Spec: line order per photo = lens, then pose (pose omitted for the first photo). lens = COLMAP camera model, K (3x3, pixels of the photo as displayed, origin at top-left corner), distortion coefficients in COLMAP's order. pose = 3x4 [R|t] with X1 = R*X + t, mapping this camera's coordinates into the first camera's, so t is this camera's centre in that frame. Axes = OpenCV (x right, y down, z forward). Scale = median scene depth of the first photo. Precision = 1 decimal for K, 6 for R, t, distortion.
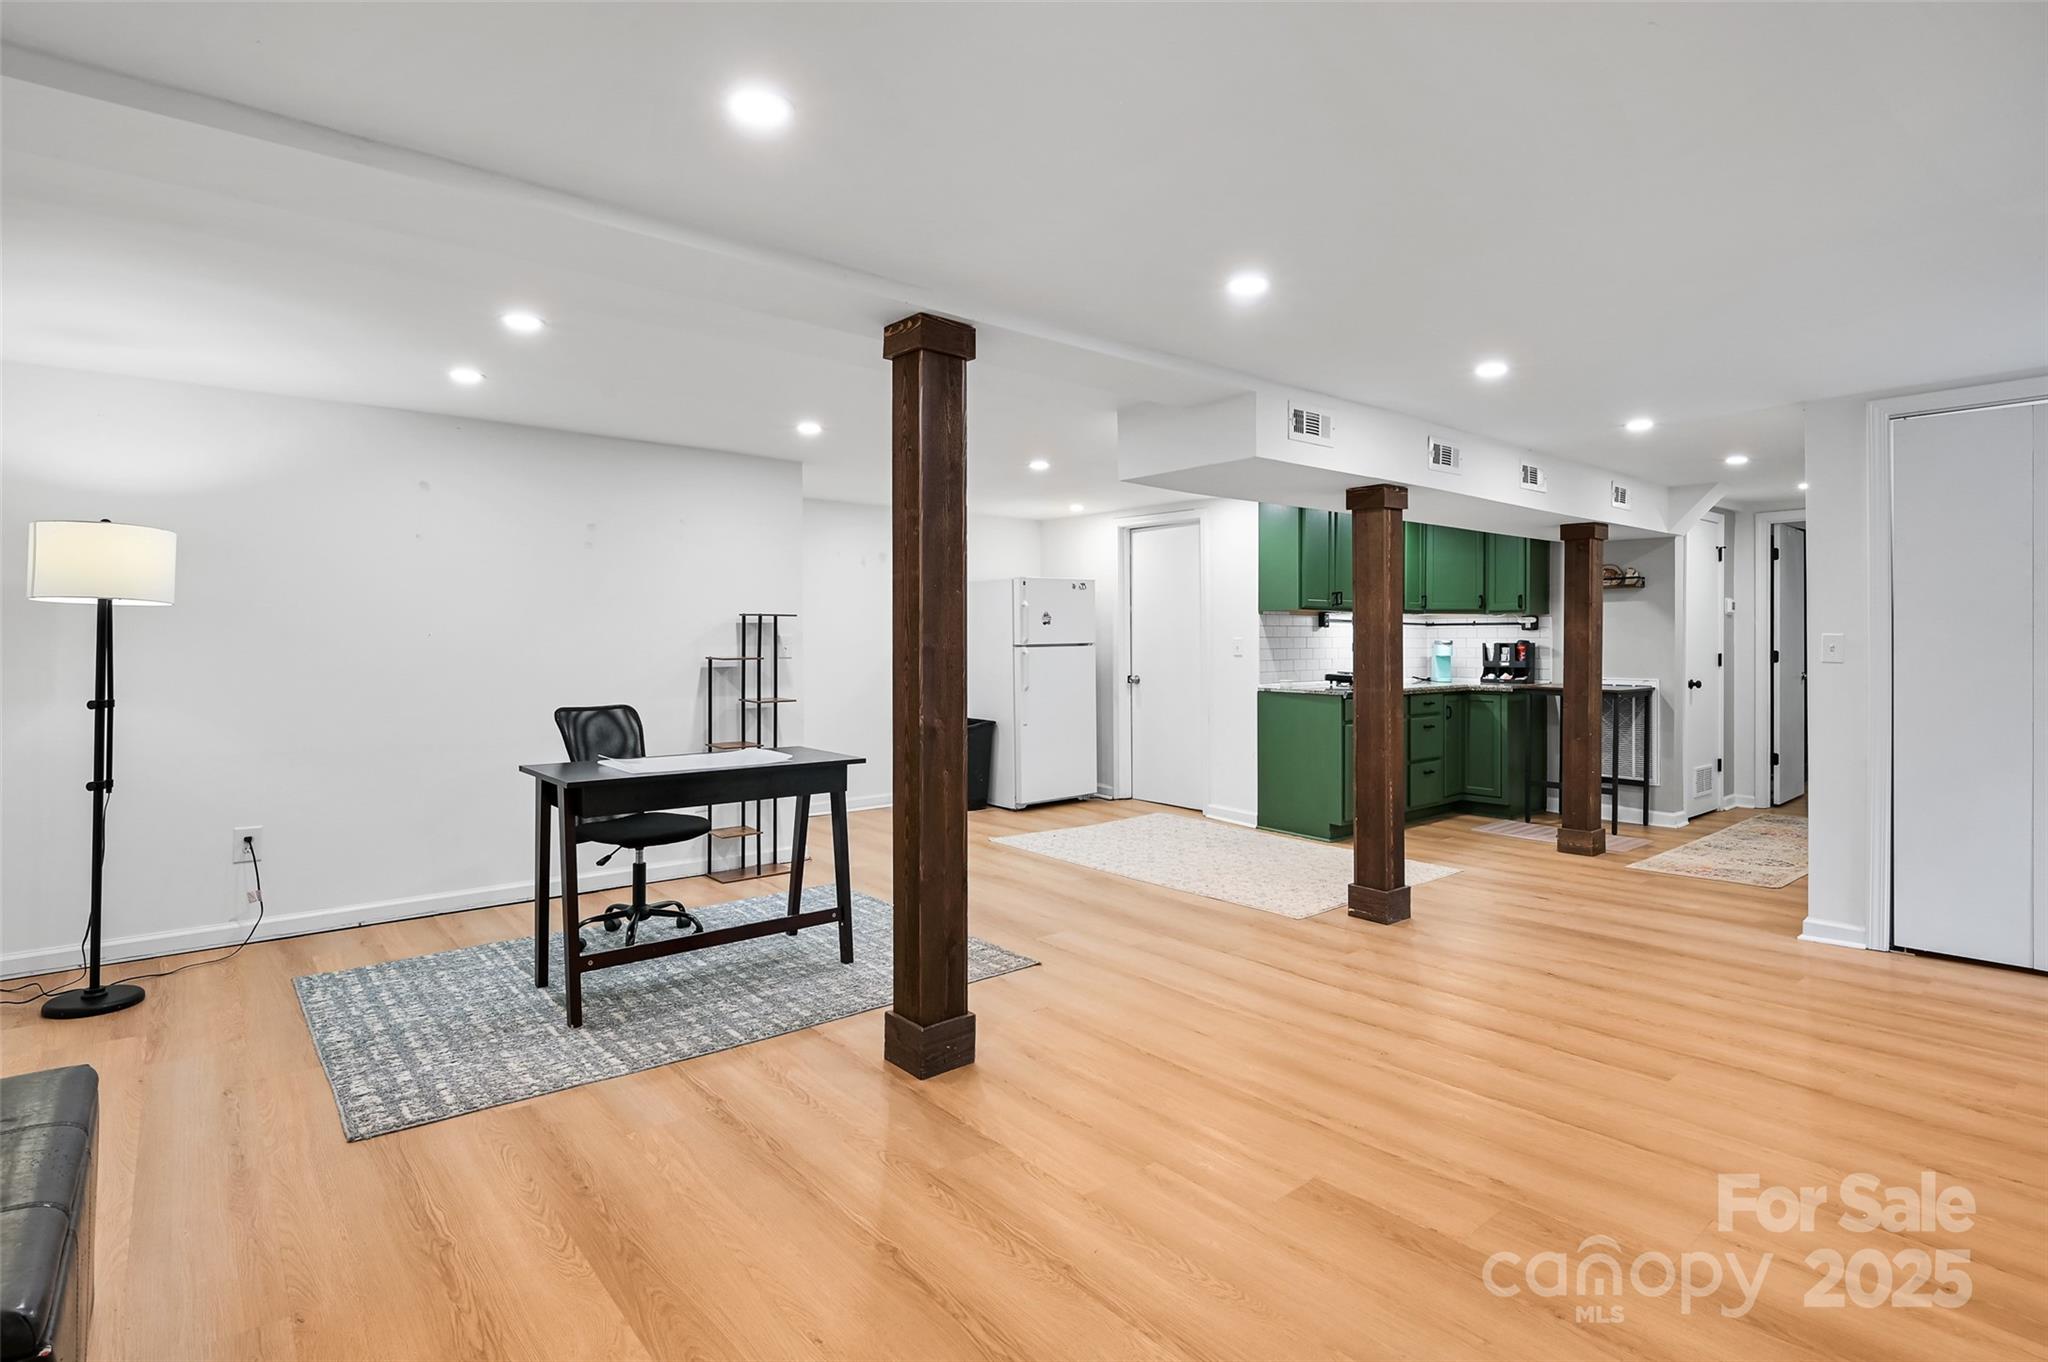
lens RADIAL K [[1019.9, 0, 1011.1], [0, 1019.9, 644.5], [0, 0, 1]] dist [0.003644, 0.000663]
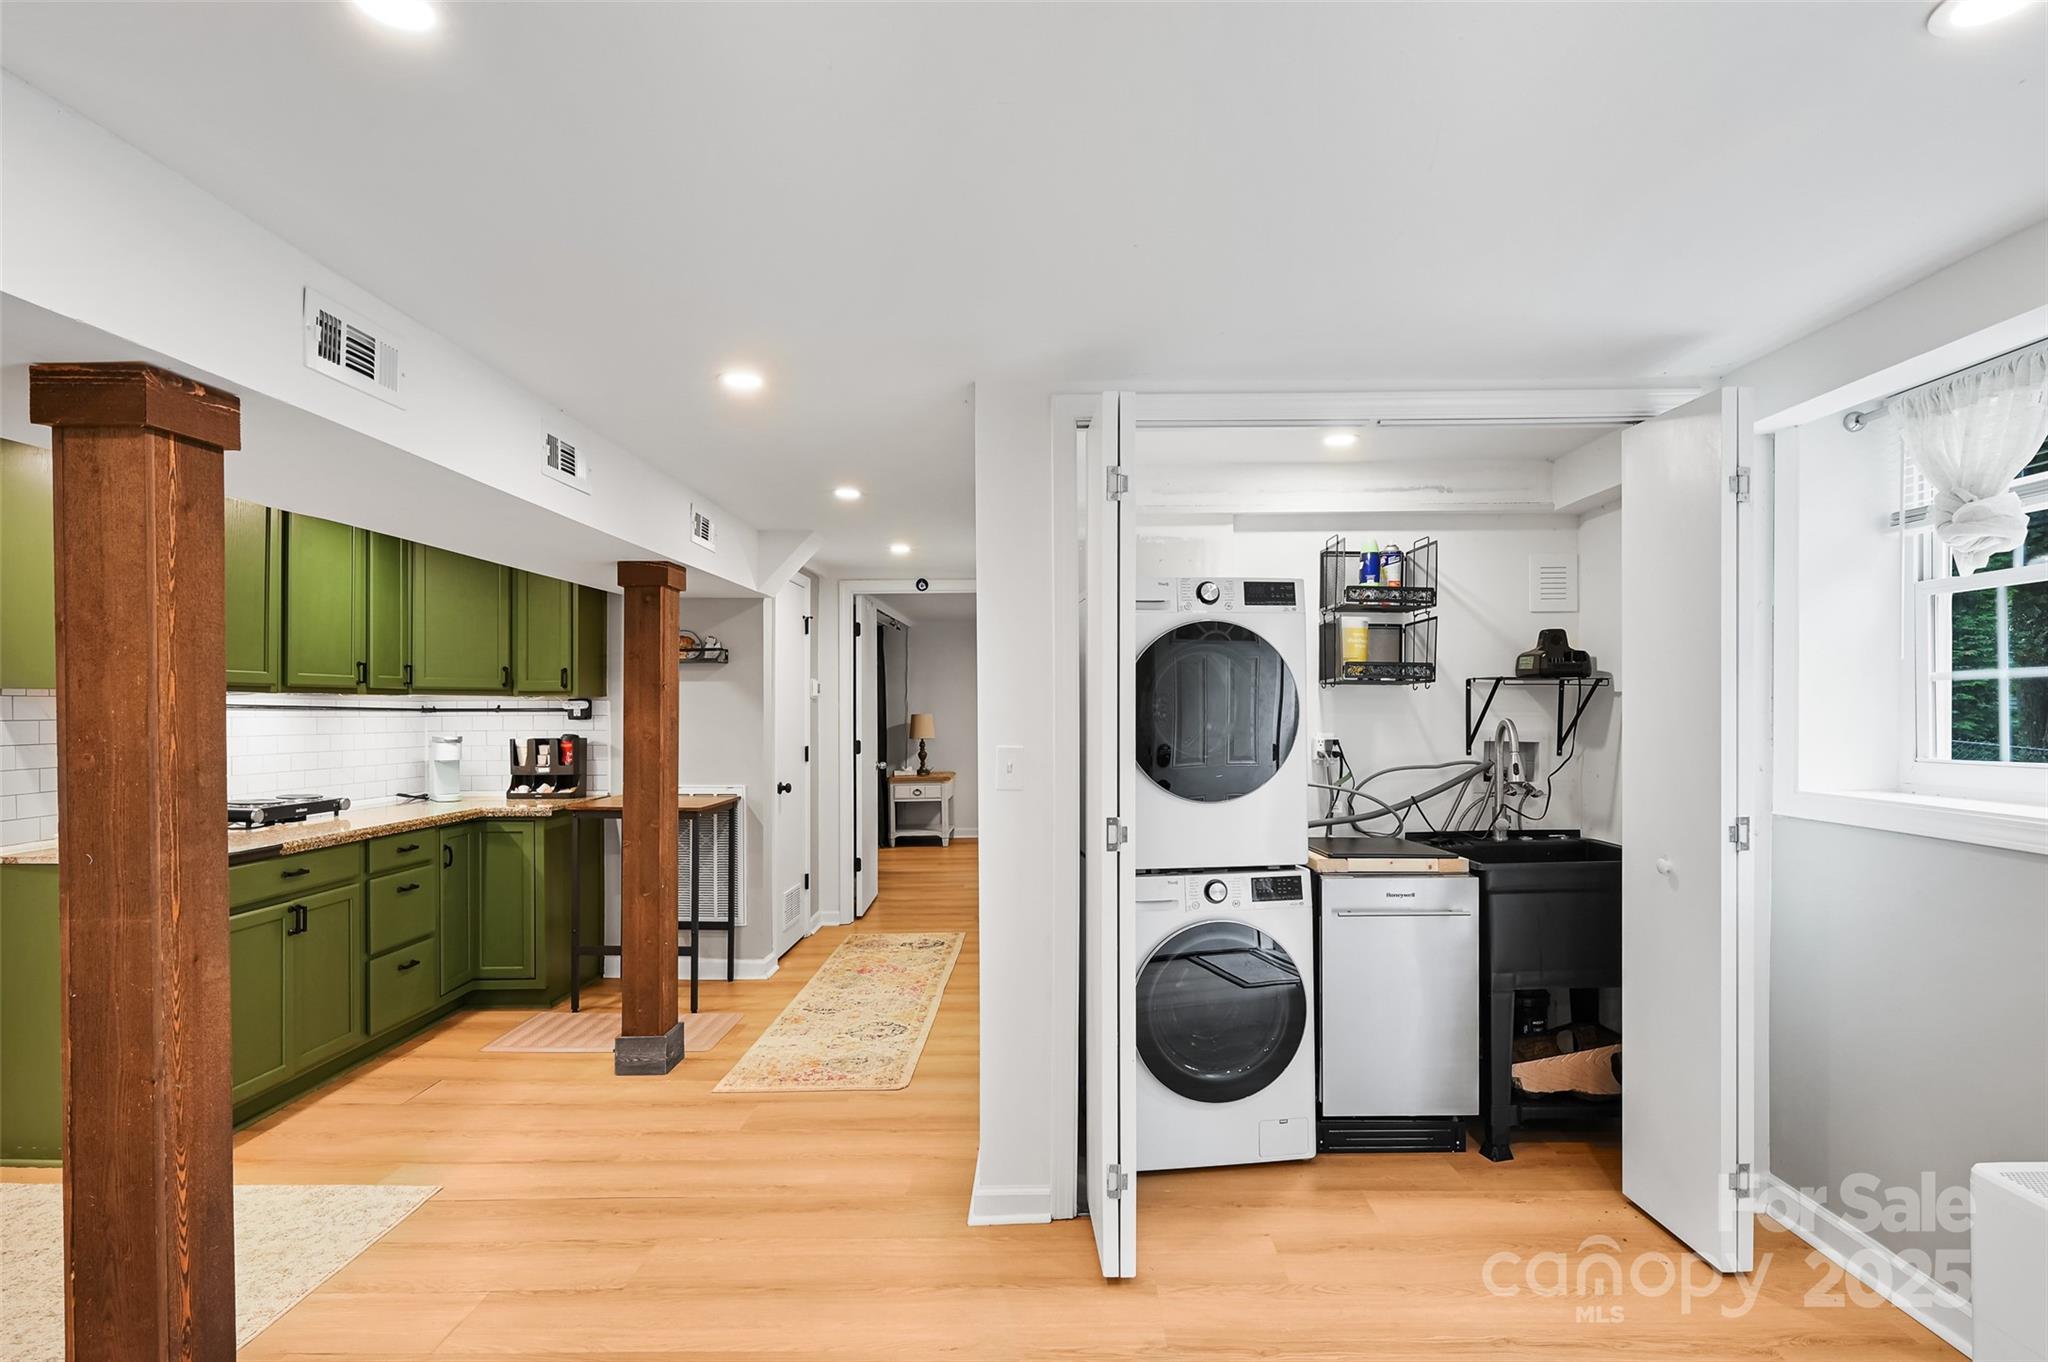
lens RADIAL K [[1019.9, 0, 1042.2], [0, 1019.9, 710.0], [0, 0, 1]] dist [0.003644, 0.000663]
pose [[0.640791, -0.002943, 0.767710, 0.190680], [0.004660, 0.999989, -0.000056, -0.020252], [-0.767701, 0.003613, 0.640798, 0.339608]]
